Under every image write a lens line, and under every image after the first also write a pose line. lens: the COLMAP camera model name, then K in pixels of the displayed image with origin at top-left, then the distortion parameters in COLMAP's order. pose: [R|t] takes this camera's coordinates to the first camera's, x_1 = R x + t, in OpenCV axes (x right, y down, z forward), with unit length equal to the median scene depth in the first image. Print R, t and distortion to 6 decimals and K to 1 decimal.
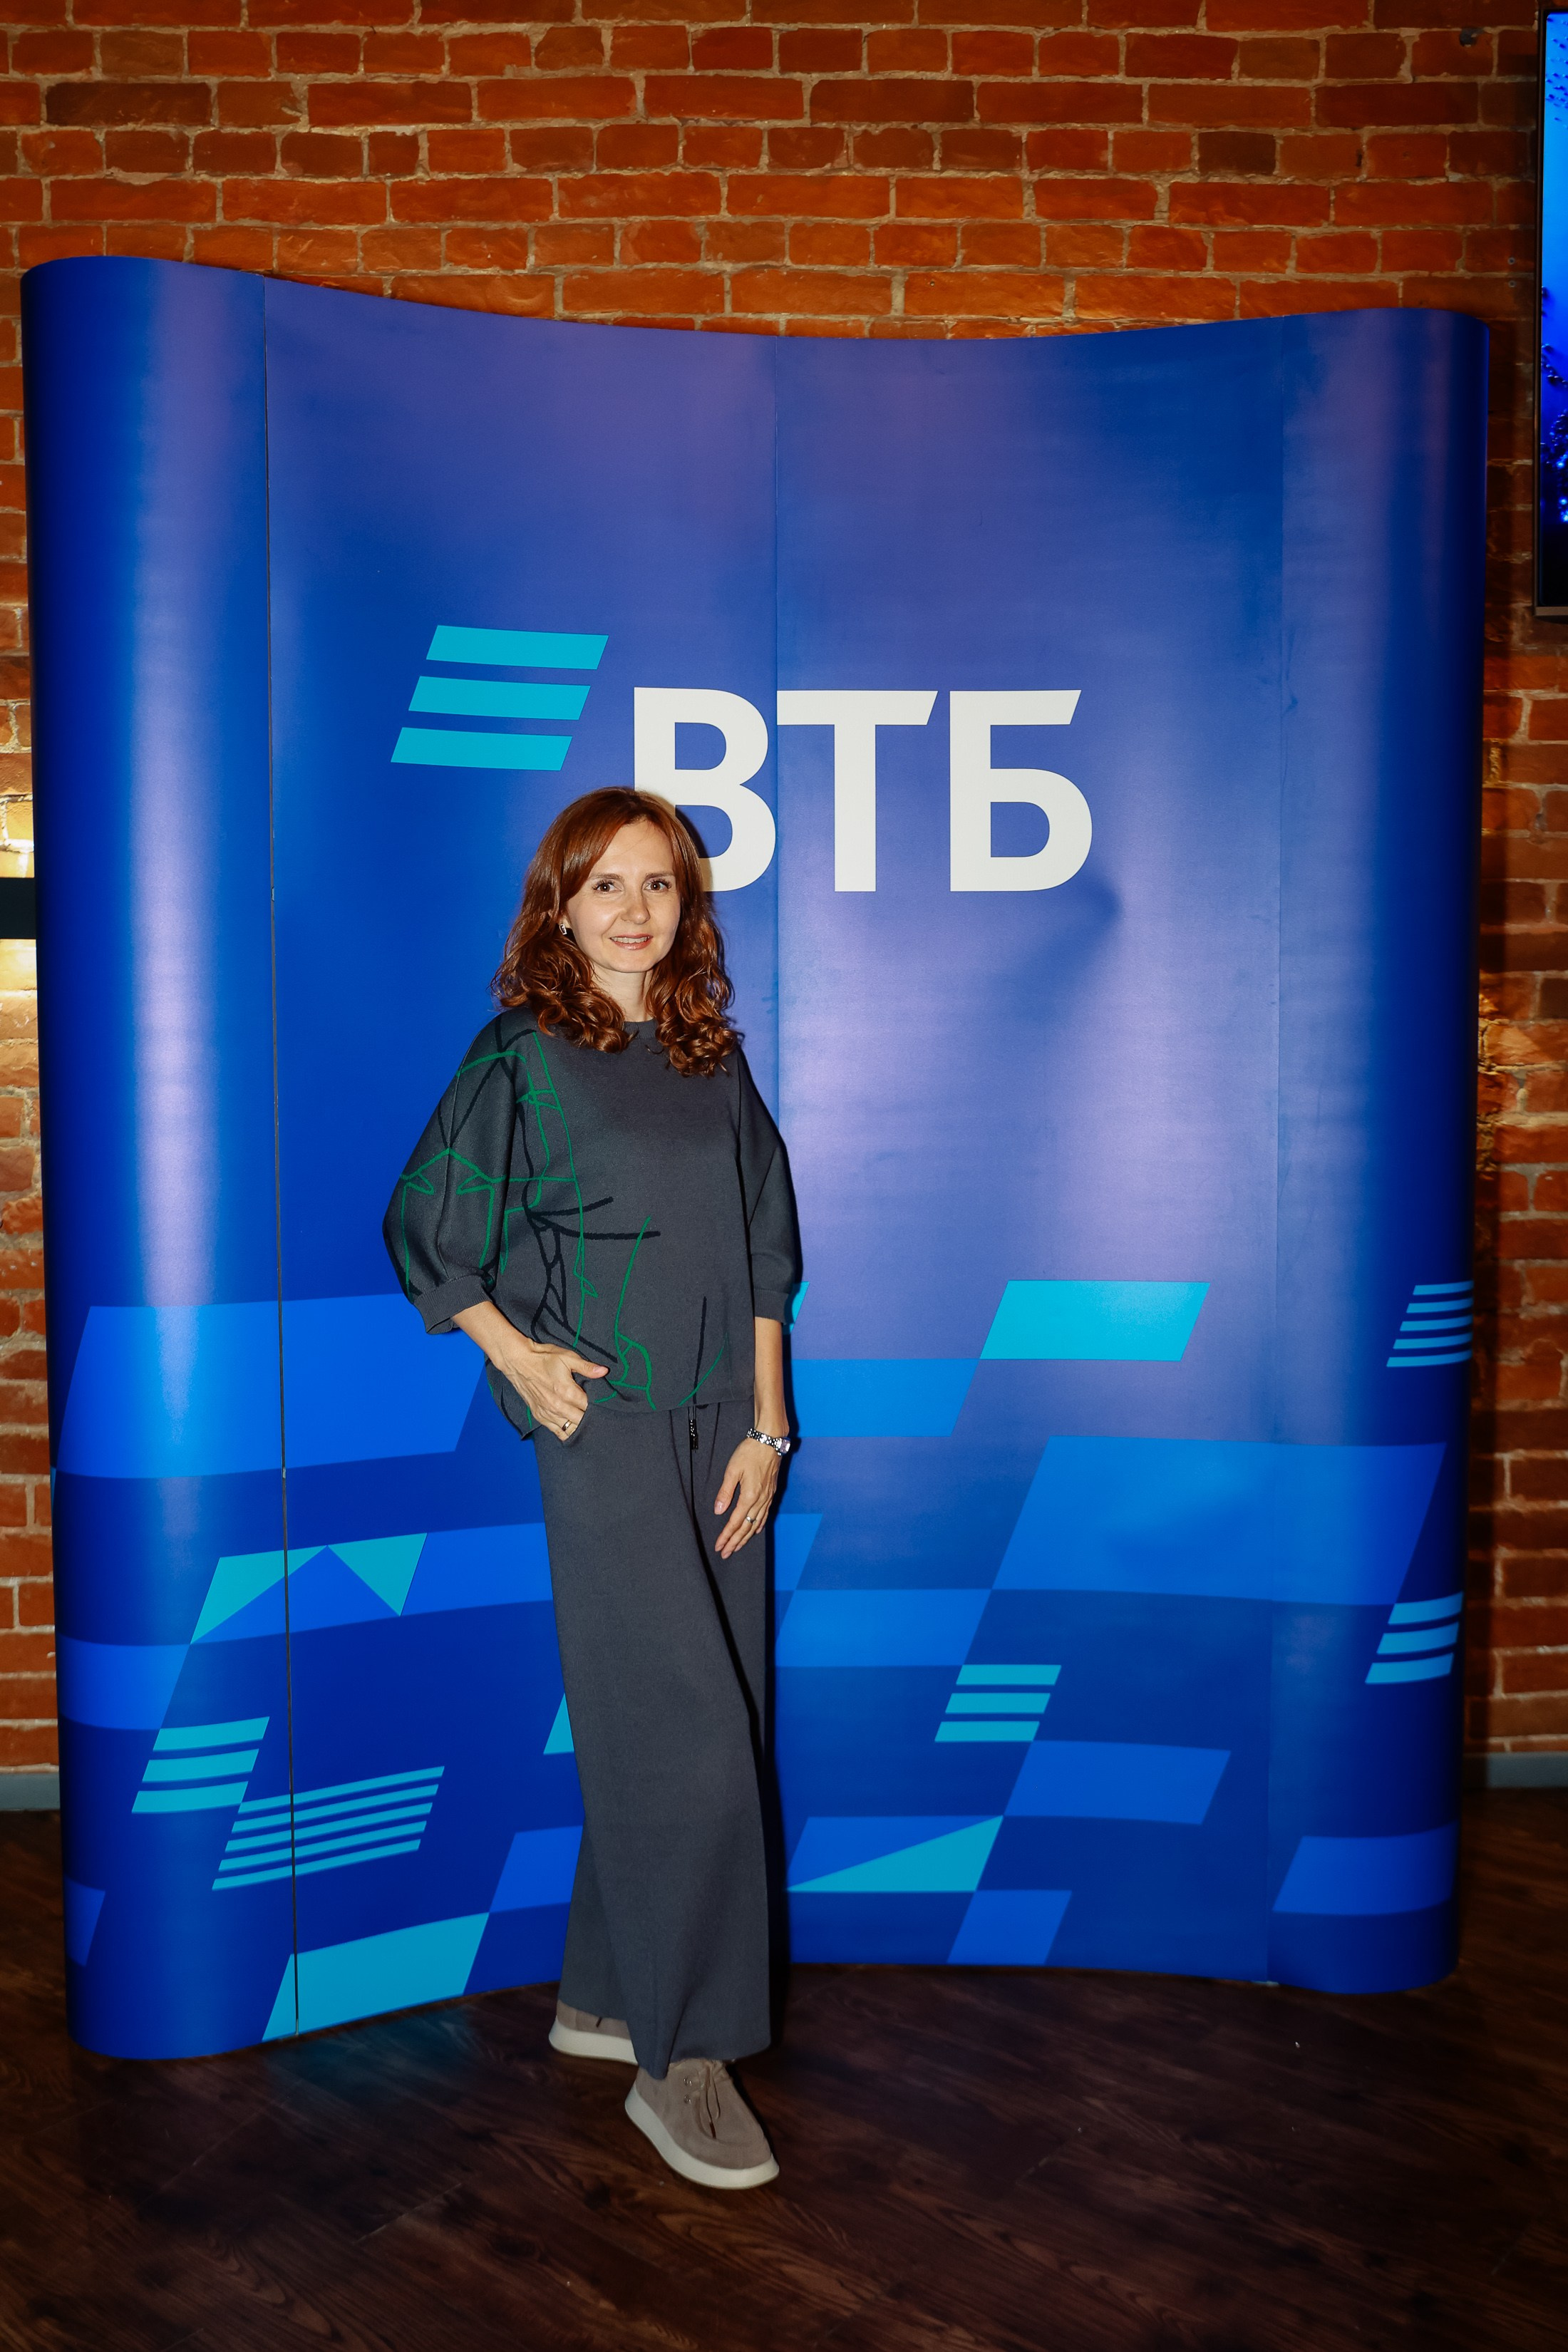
lens RADIAL K [[2022.4, 0, 775.0], [0, 2022.4, 1195.6], [0, 0, 1]] dist [-0.058928, 0.087956]
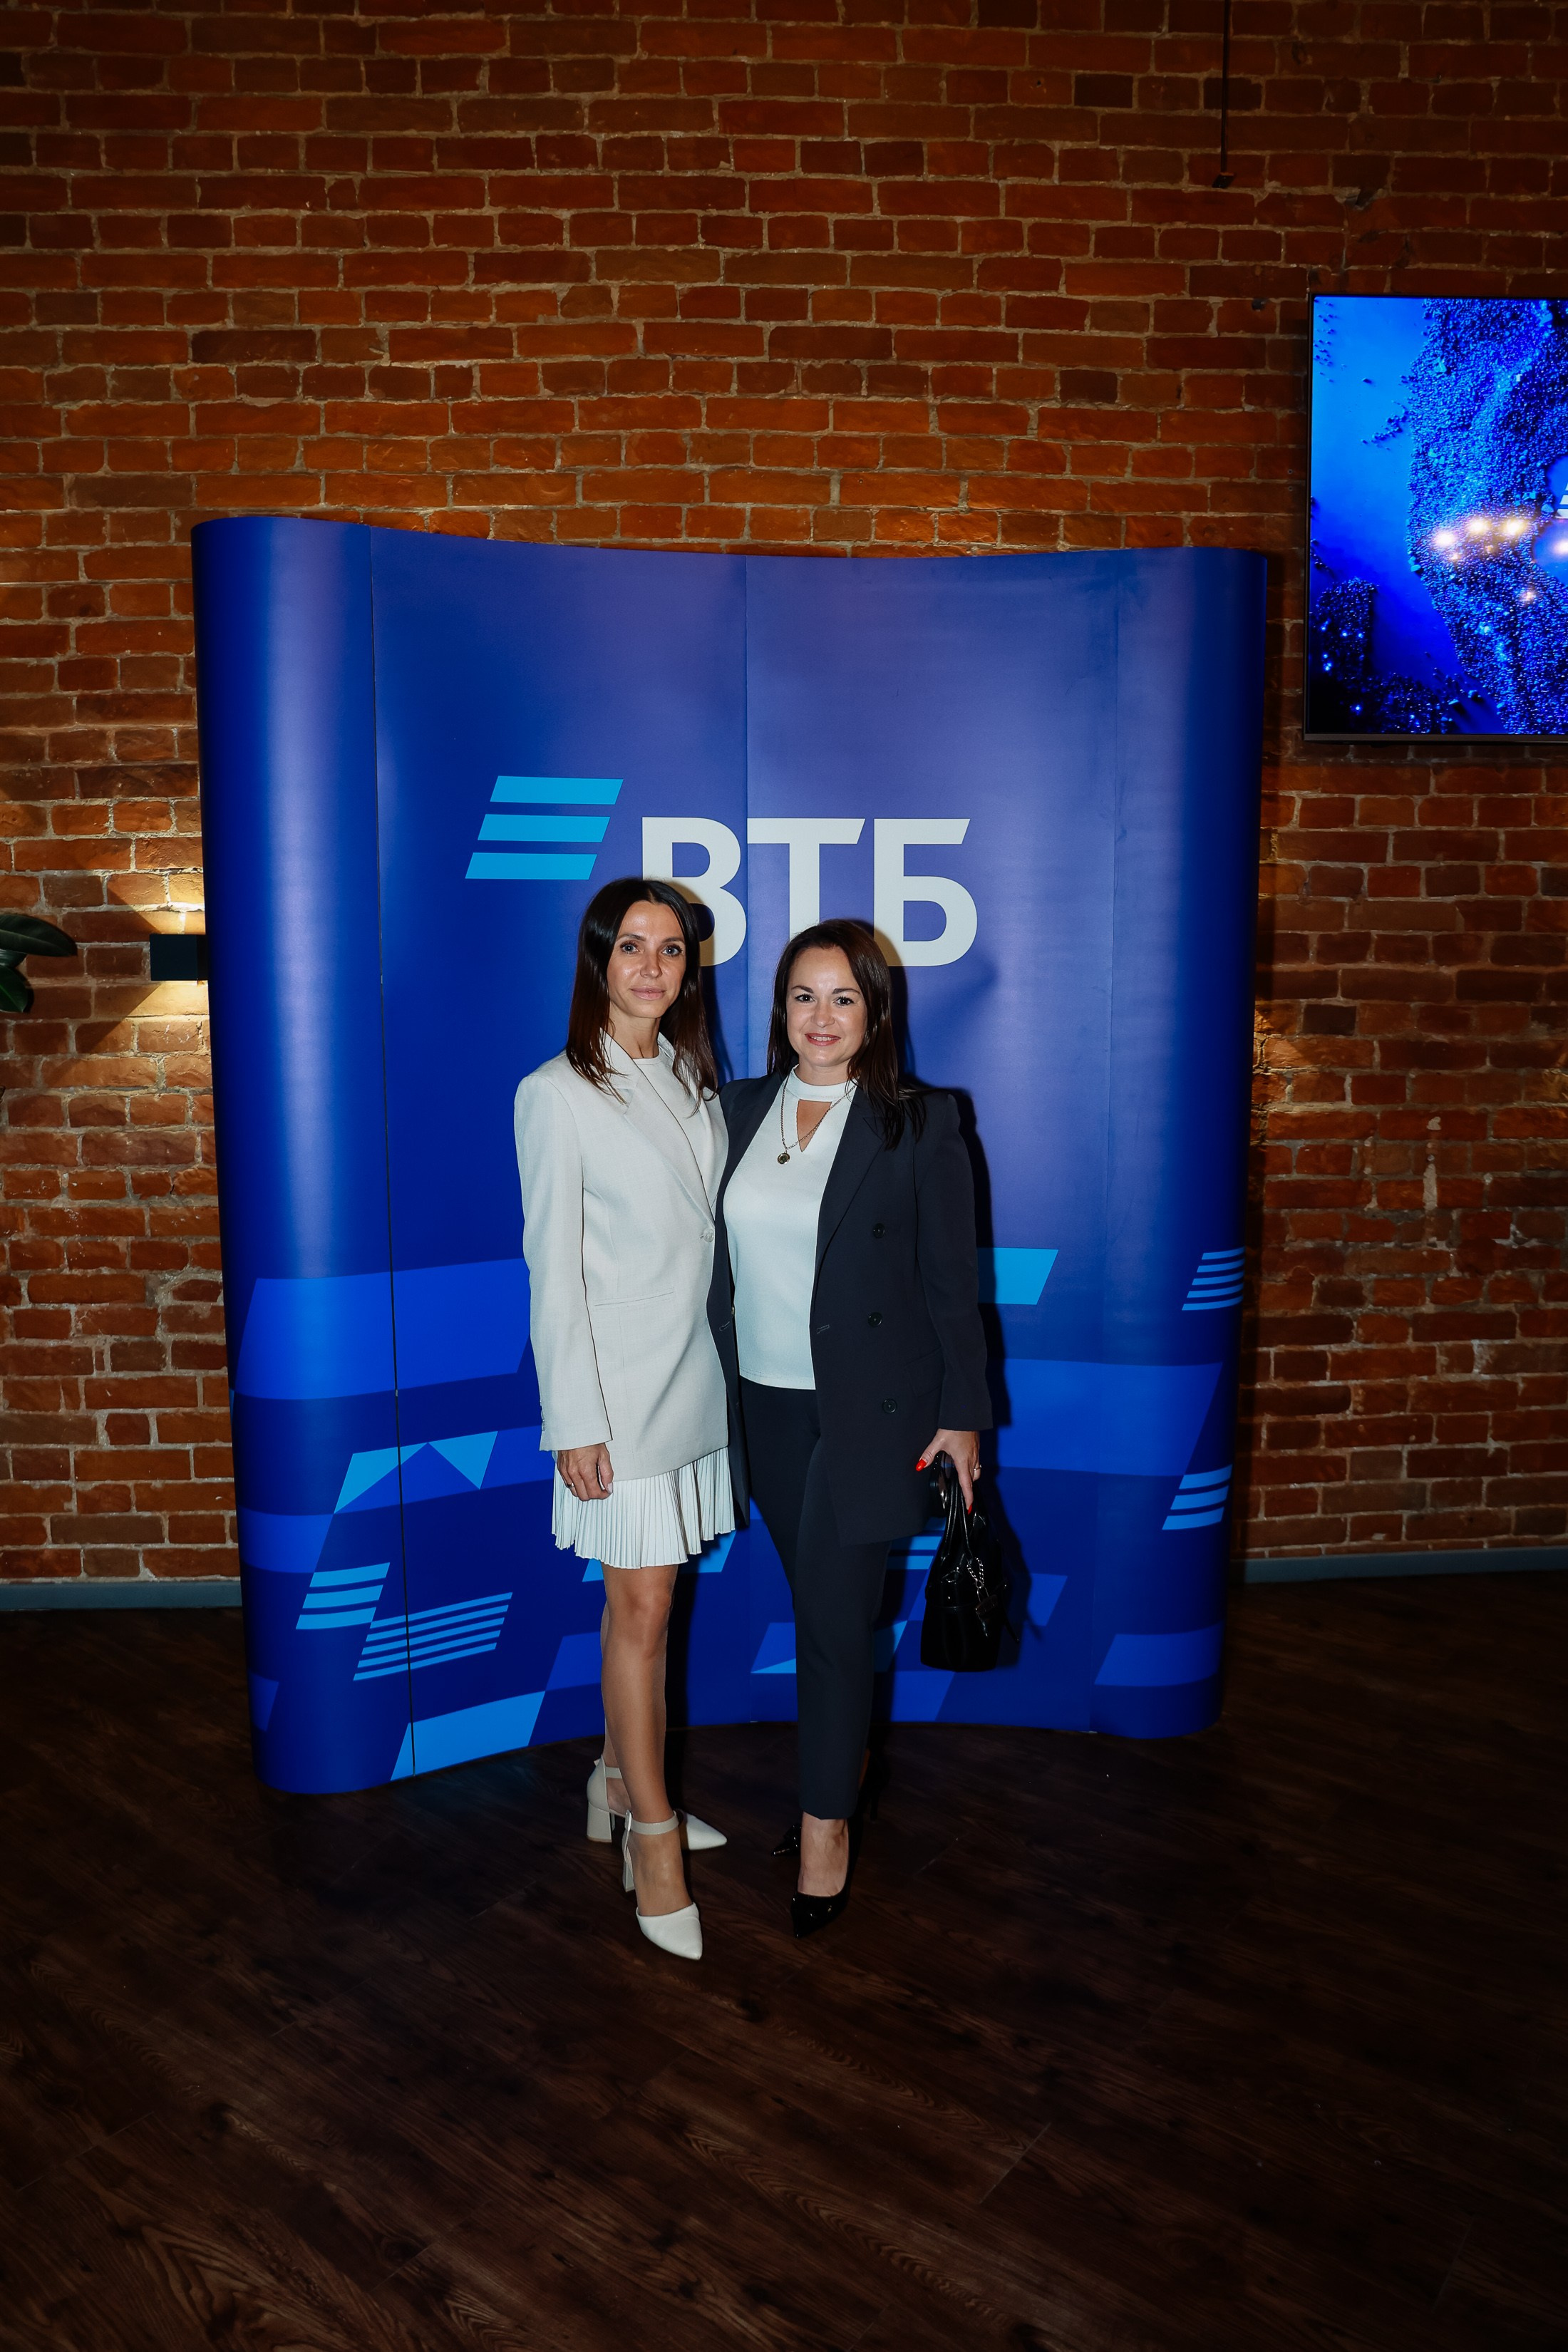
lens RADIAL K [[1608.7, 0, 769.7], [0, 1608.7, 1187.9], [0, 0, 1]] dist [-0.110198, 0.076901]
pose [[0.999692, -0.002286, 0.024717, -0.010600], [0.000304, 0.996802, 0.079916, -0.086605], [-0.024821, -0.079884, 0.996495, -0.093942]]
